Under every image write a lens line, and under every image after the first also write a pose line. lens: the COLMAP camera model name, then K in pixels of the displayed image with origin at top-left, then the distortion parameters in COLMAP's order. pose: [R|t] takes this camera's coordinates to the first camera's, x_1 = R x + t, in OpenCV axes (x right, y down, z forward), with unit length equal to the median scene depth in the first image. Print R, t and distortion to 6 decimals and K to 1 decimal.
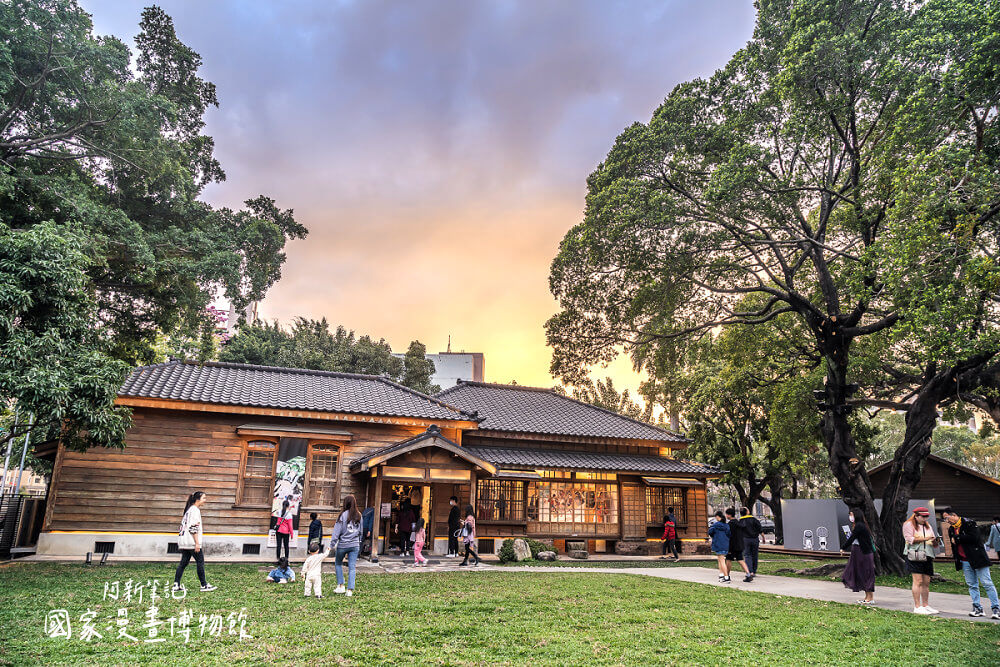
lens RADIAL K [[675.4, 0, 500.0], [0, 675.4, 333.5], [0, 0, 1]] dist [-0.023621, 0.001876]
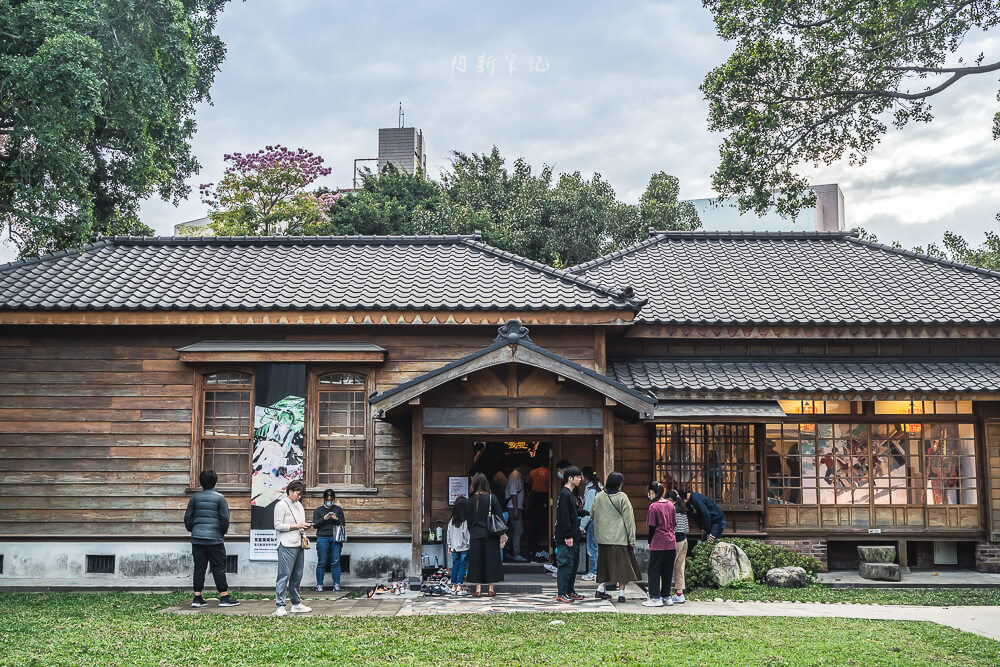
lens RADIAL K [[1176.8, 0, 500.0], [0, 1176.8, 333.5], [0, 0, 1]] dist [0.009636, 0.011761]
pose [[0.937415, -0.064020, -0.342279, 0.183409], [0.110106, 0.987017, 0.116940, 0.041396], [0.330349, -0.147308, 0.932293, 0.185416]]
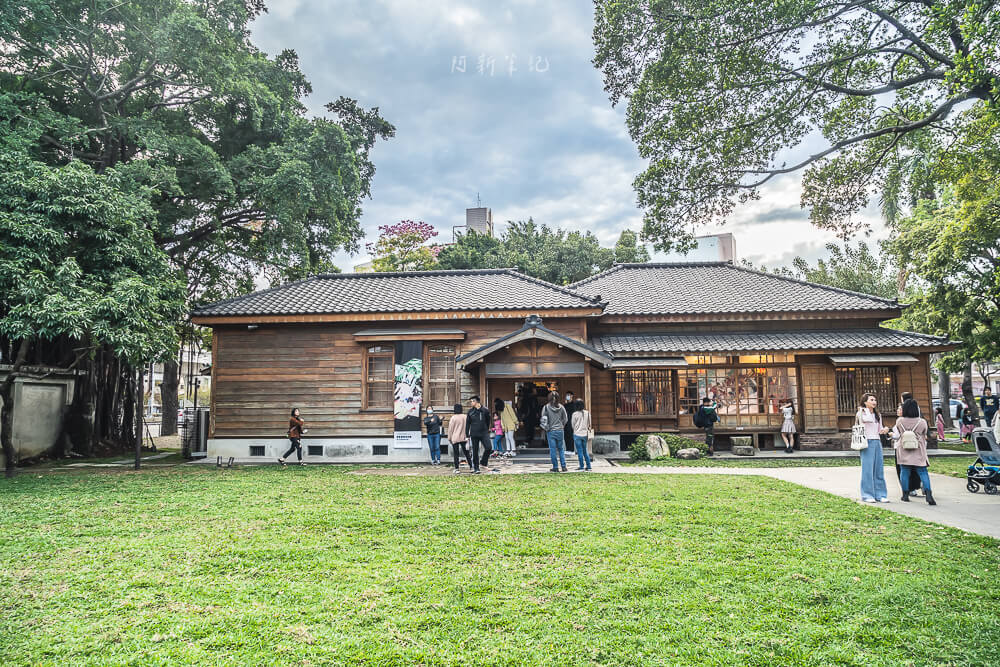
lens RADIAL K [[675.4, 0, 500.0], [0, 675.4, 333.5], [0, 0, 1]] dist [-0.023621, 0.001876]
pose [[0.914046, -0.076935, -0.398246, 0.213287], [0.136468, 0.982938, 0.123330, 0.041079], [0.381963, -0.167077, 0.908950, 0.154217]]
